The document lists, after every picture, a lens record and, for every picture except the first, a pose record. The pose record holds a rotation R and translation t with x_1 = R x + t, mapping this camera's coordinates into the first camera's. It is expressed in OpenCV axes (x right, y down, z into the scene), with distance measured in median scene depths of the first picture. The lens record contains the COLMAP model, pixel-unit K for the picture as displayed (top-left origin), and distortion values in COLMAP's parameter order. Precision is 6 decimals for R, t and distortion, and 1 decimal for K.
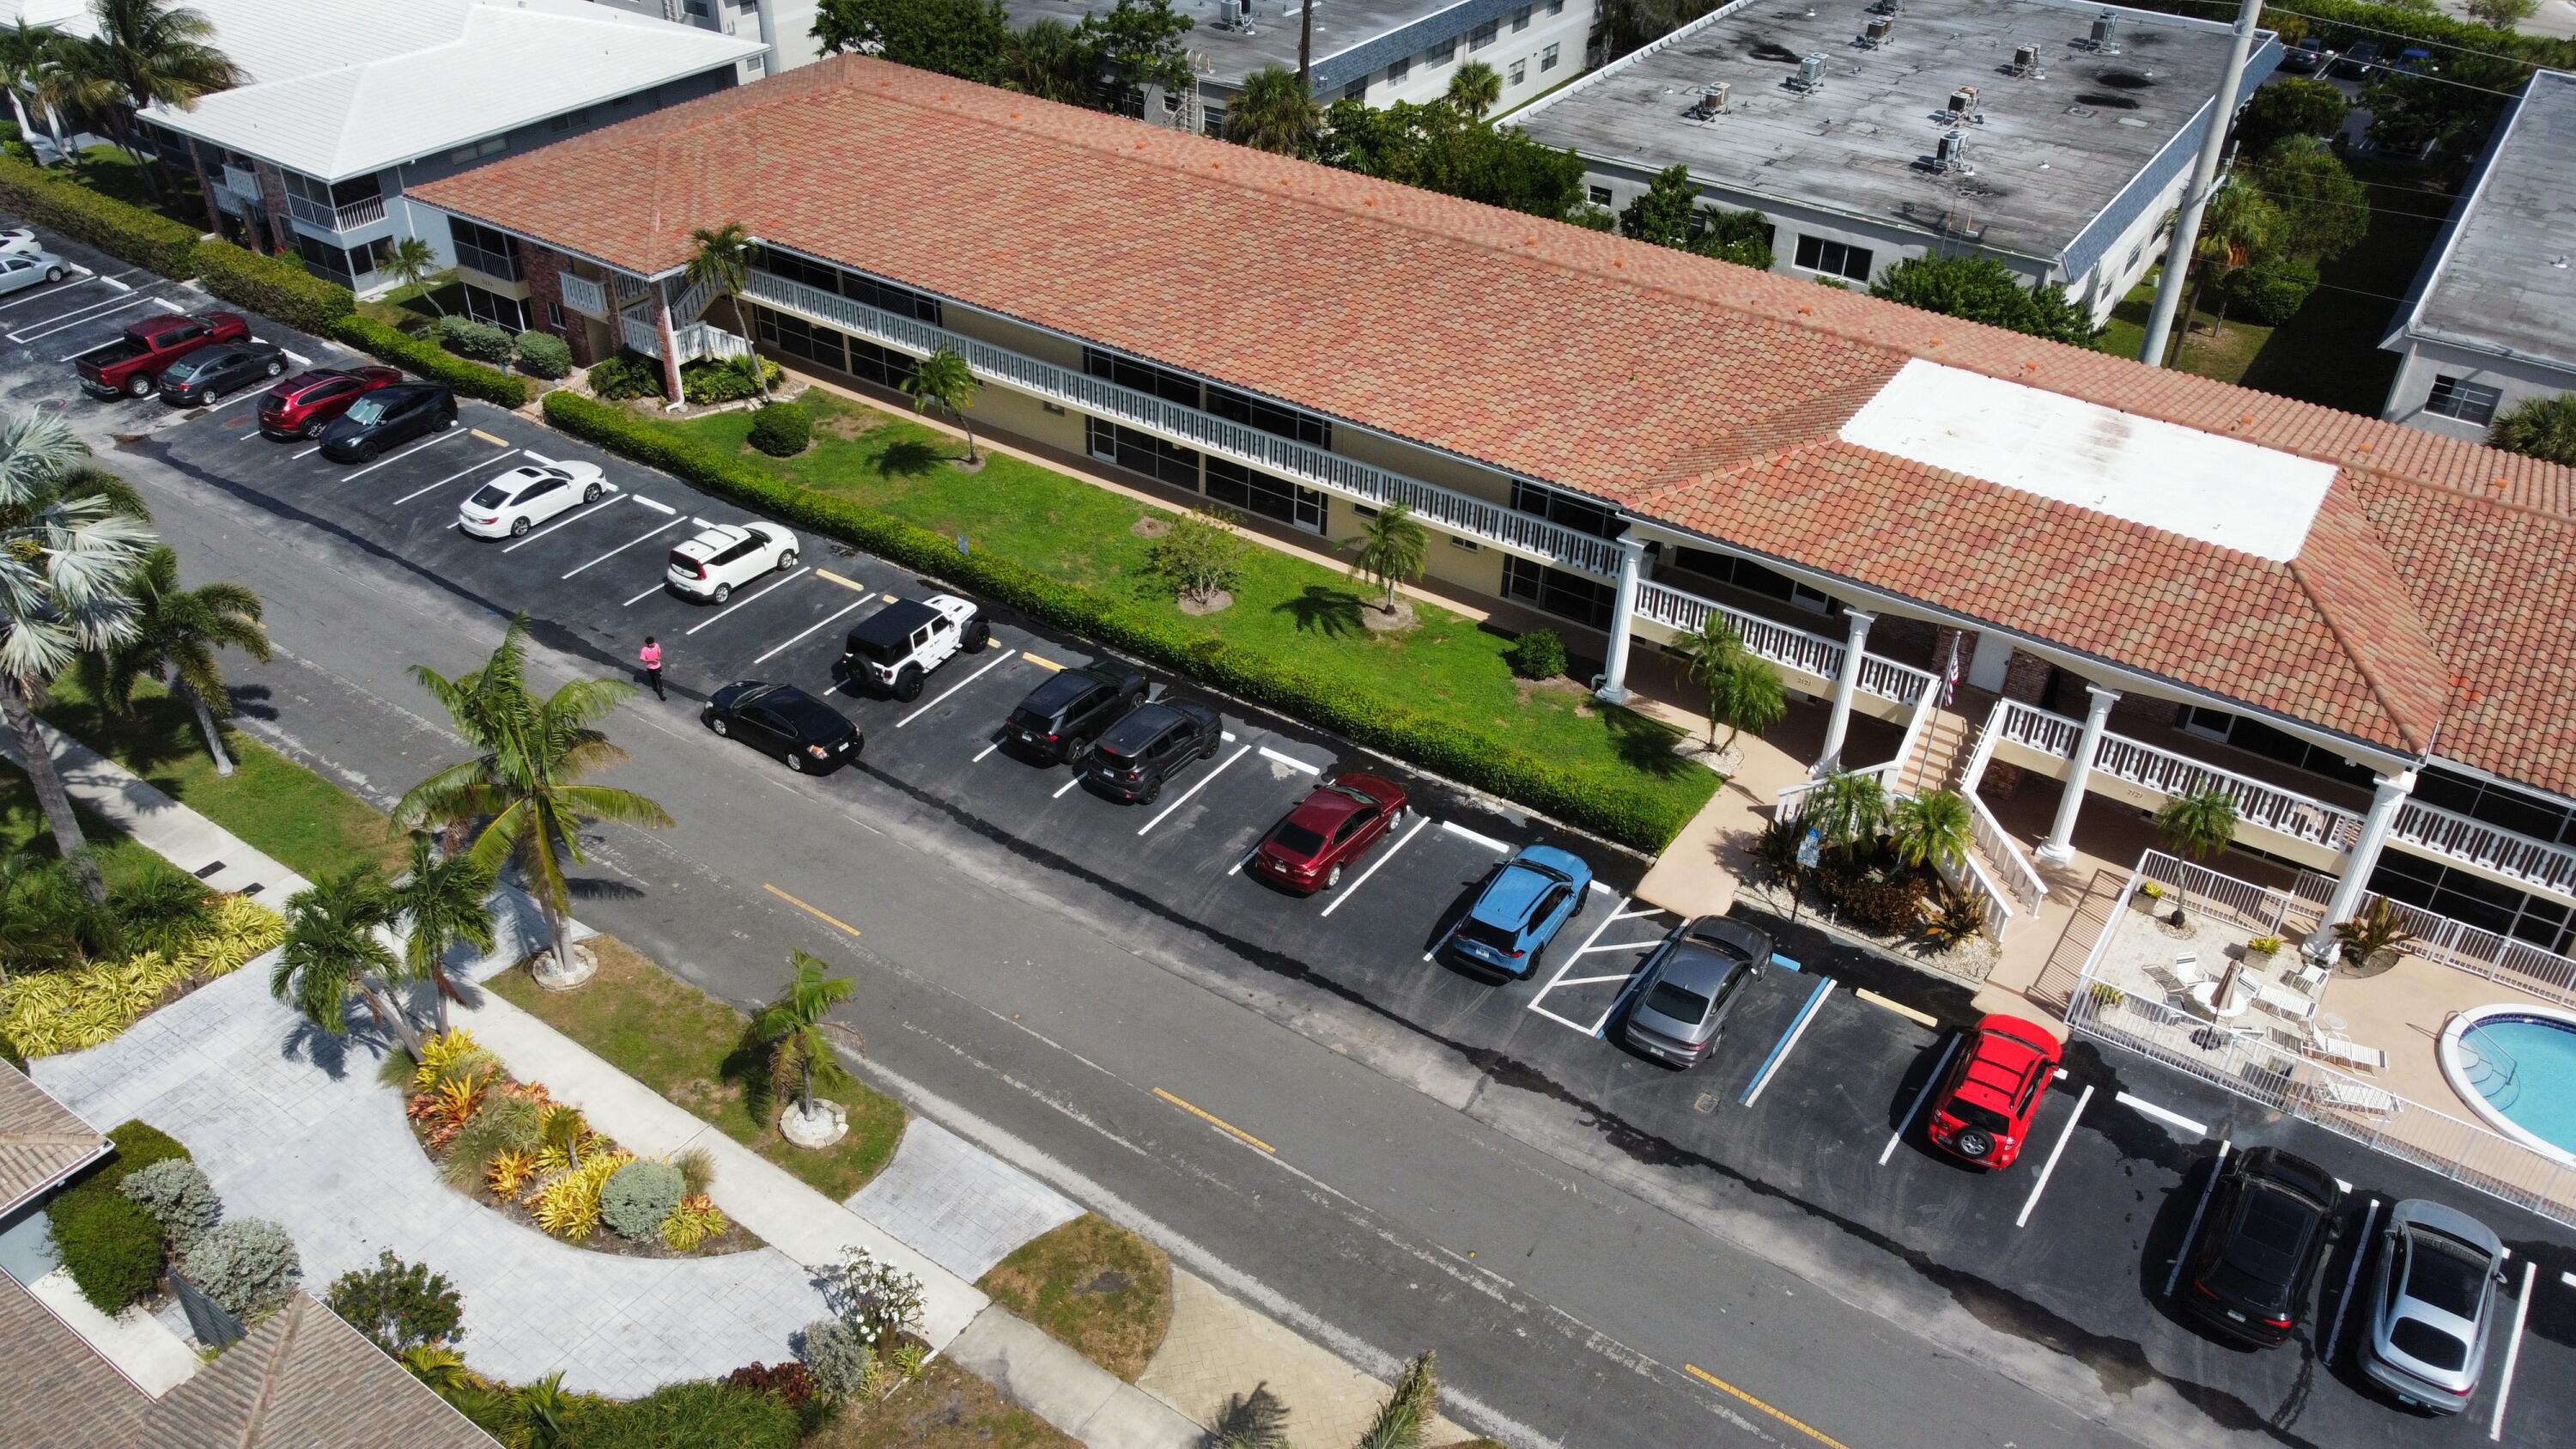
lens RADIAL K [[1943.6, 0, 1288.0], [0, 1943.6, 724.5], [0, 0, 1]] dist [-0.000692, -0.005716]
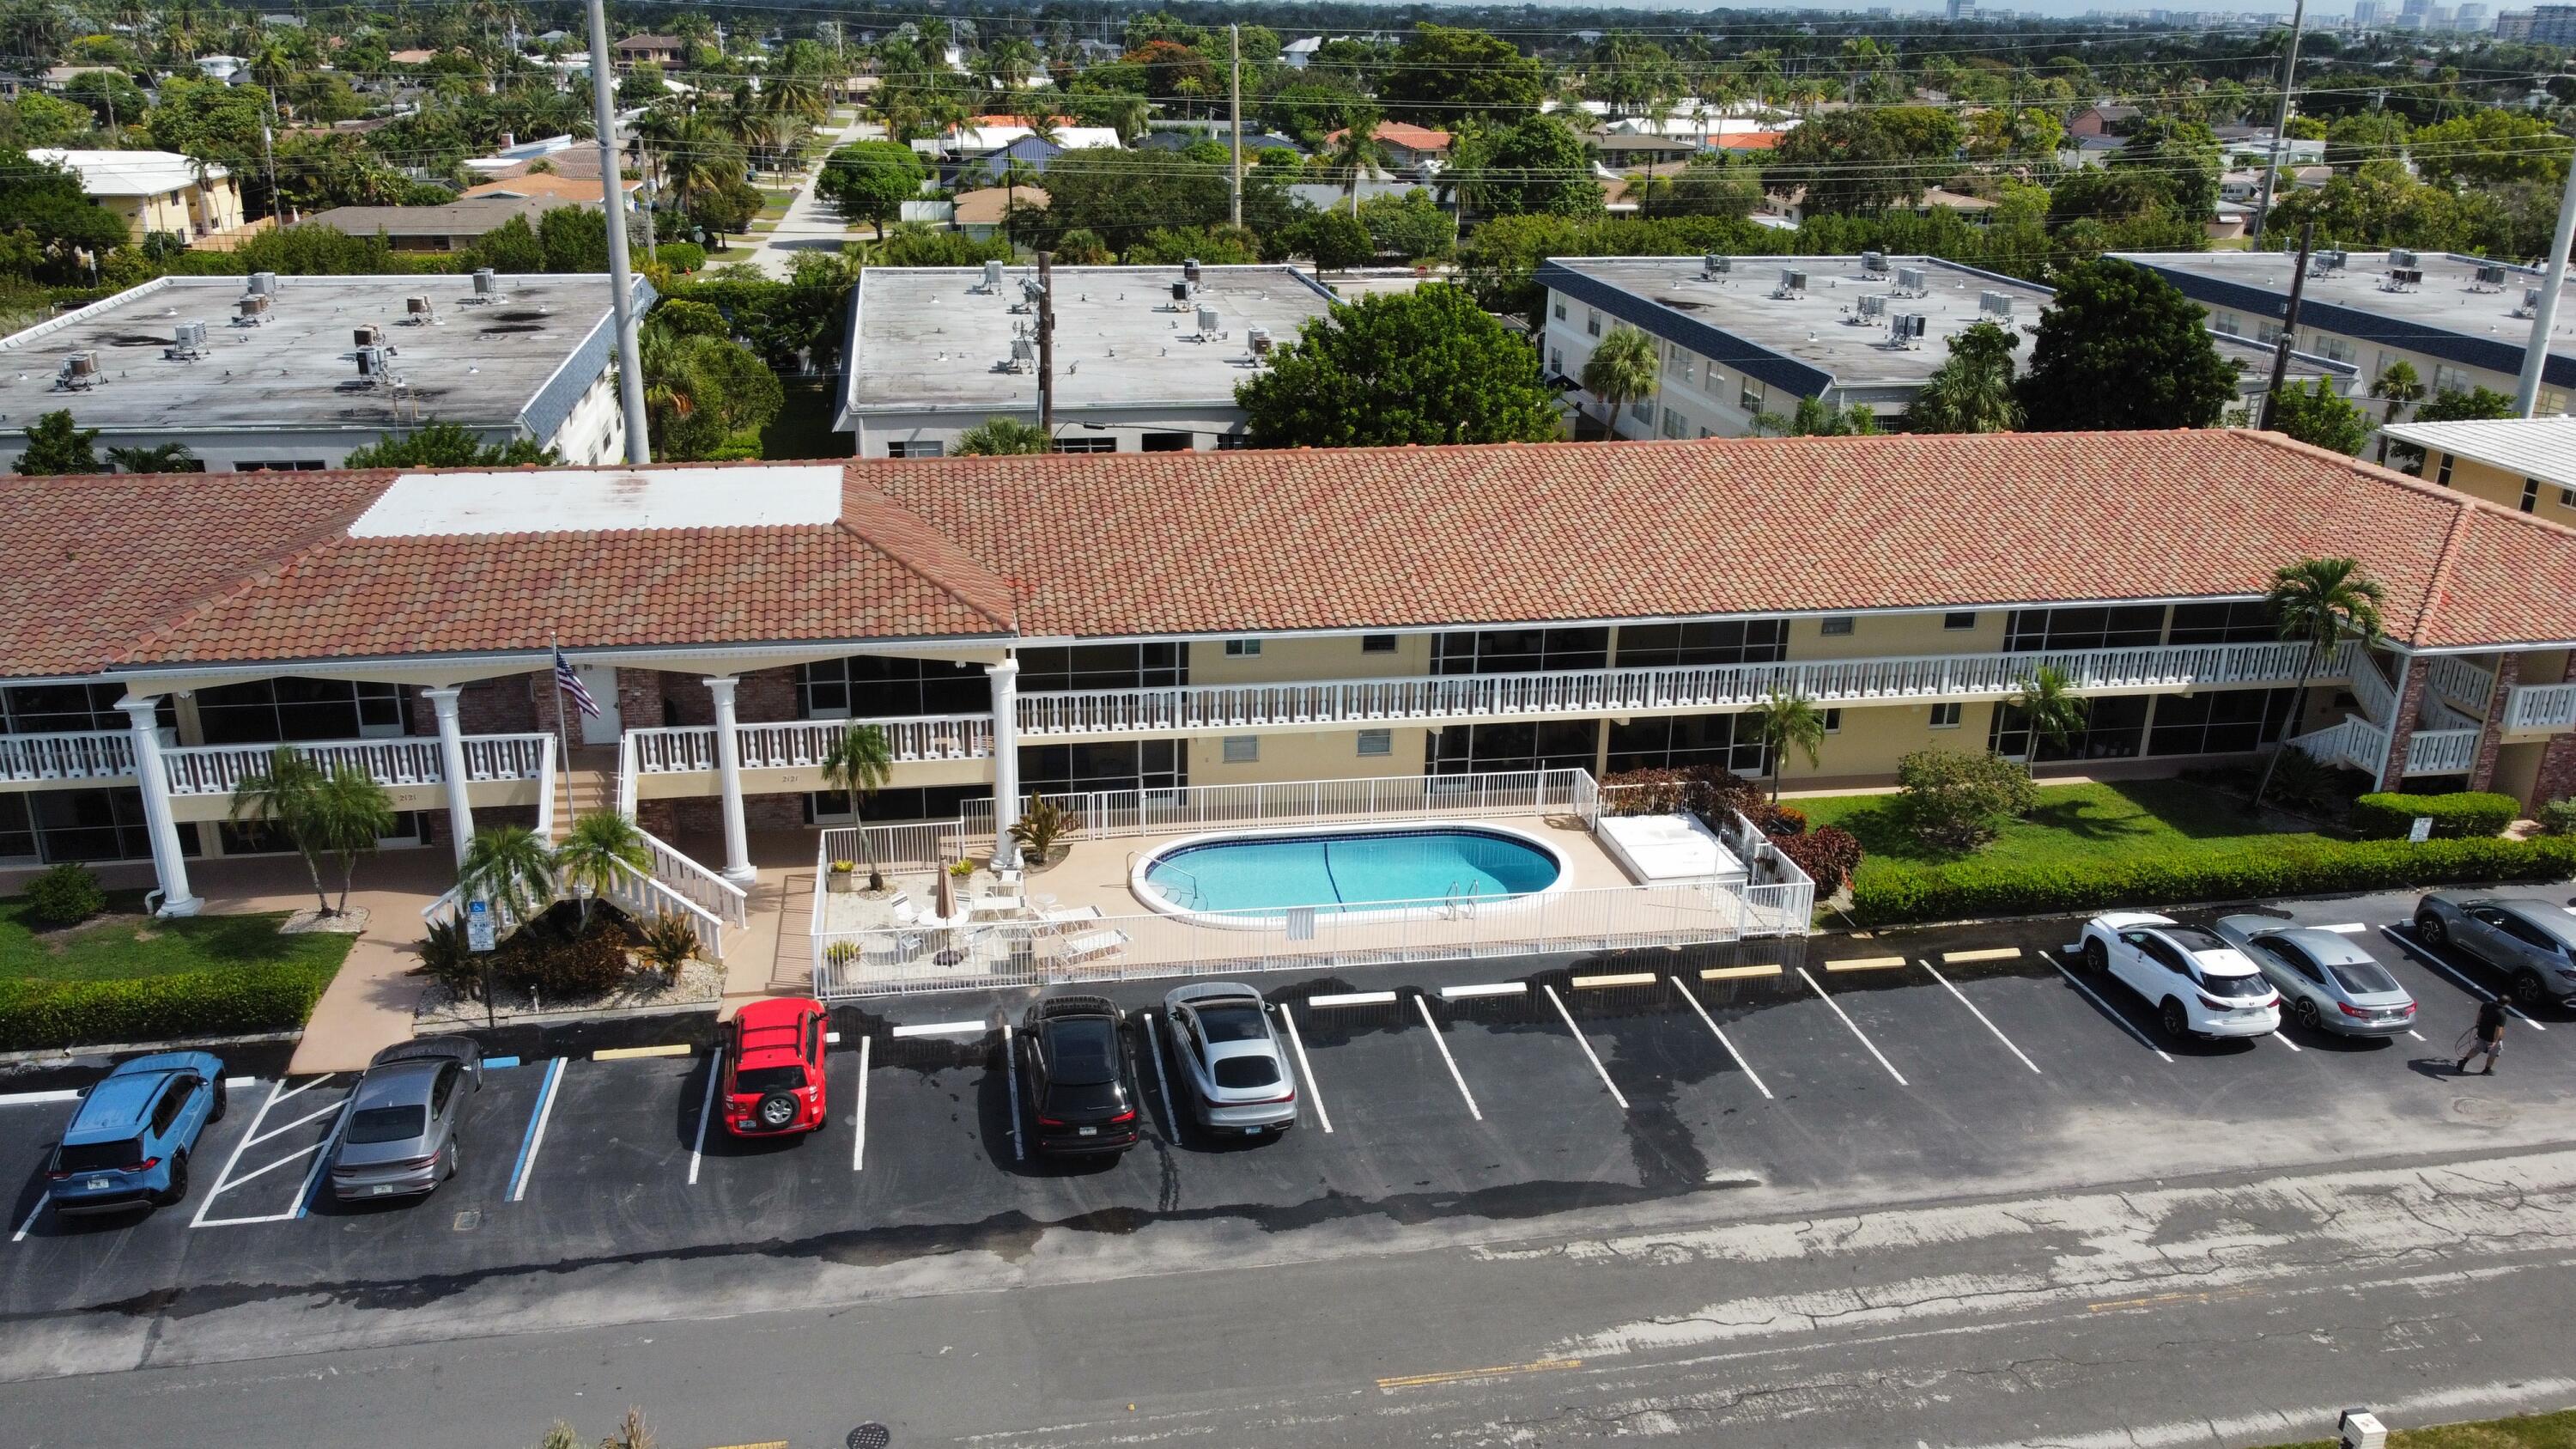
lens RADIAL K [[1921.3, 0, 1271.7], [0, 1921.3, 741.5], [0, 0, 1]] dist [-0.026752, 0.011637]
pose [[0.711271, -0.259027, 0.653452, -0.010977], [0.393244, 0.917171, -0.064475, 0.178291], [-0.582626, 0.302825, 0.754217, 0.140760]]
